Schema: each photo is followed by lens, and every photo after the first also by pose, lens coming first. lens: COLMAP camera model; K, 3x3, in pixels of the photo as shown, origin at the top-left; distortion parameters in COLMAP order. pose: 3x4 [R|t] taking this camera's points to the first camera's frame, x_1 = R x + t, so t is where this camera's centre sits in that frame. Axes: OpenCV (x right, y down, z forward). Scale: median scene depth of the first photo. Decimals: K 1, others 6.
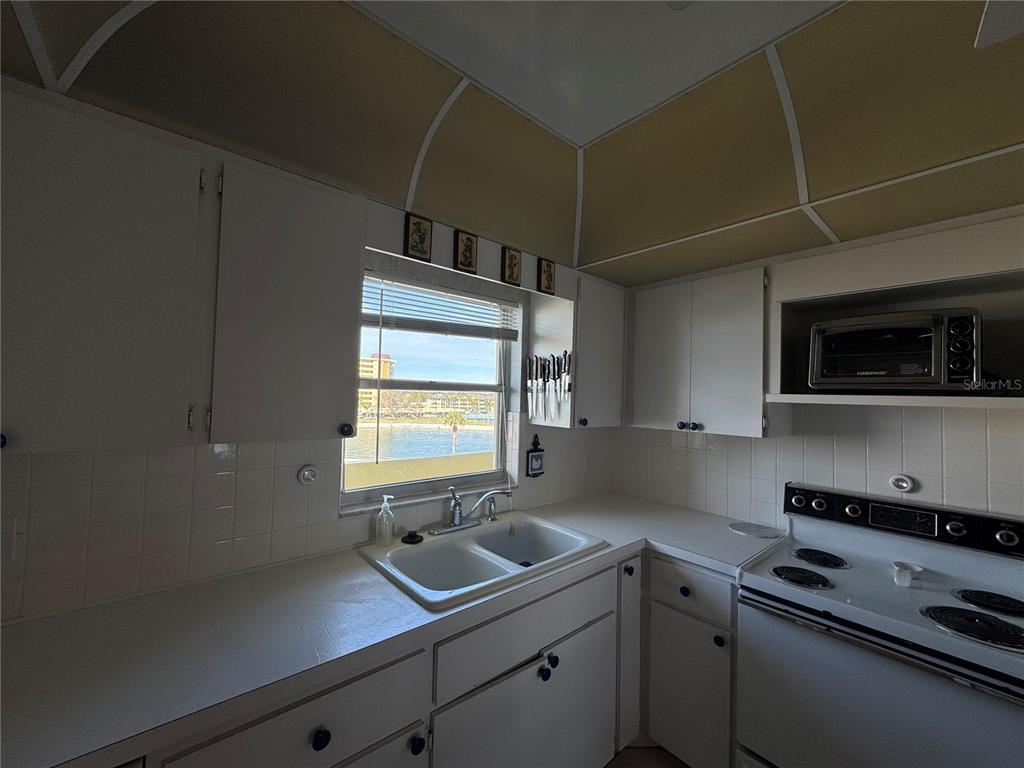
lens RADIAL K [[413.6, 0, 510.8], [0, 413.6, 383.1], [0, 0, 1]] dist [0.004968, 0.000816]
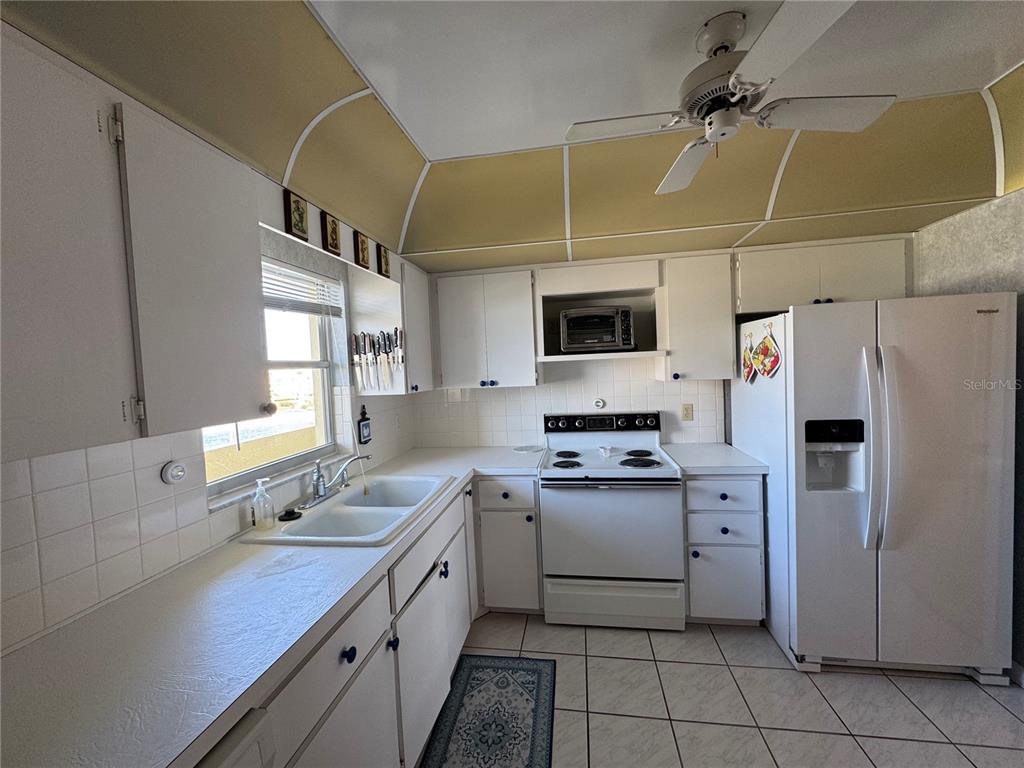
lens RADIAL K [[413.6, 0, 515.5], [0, 413.6, 383.5], [0, 0, 1]] dist [0.004968, 0.000816]
pose [[0.765576, -0.086752, 0.637469, -0.430071], [0.045533, 0.995688, 0.080818, -0.001872], [-0.641732, -0.032846, 0.766225, -0.112789]]
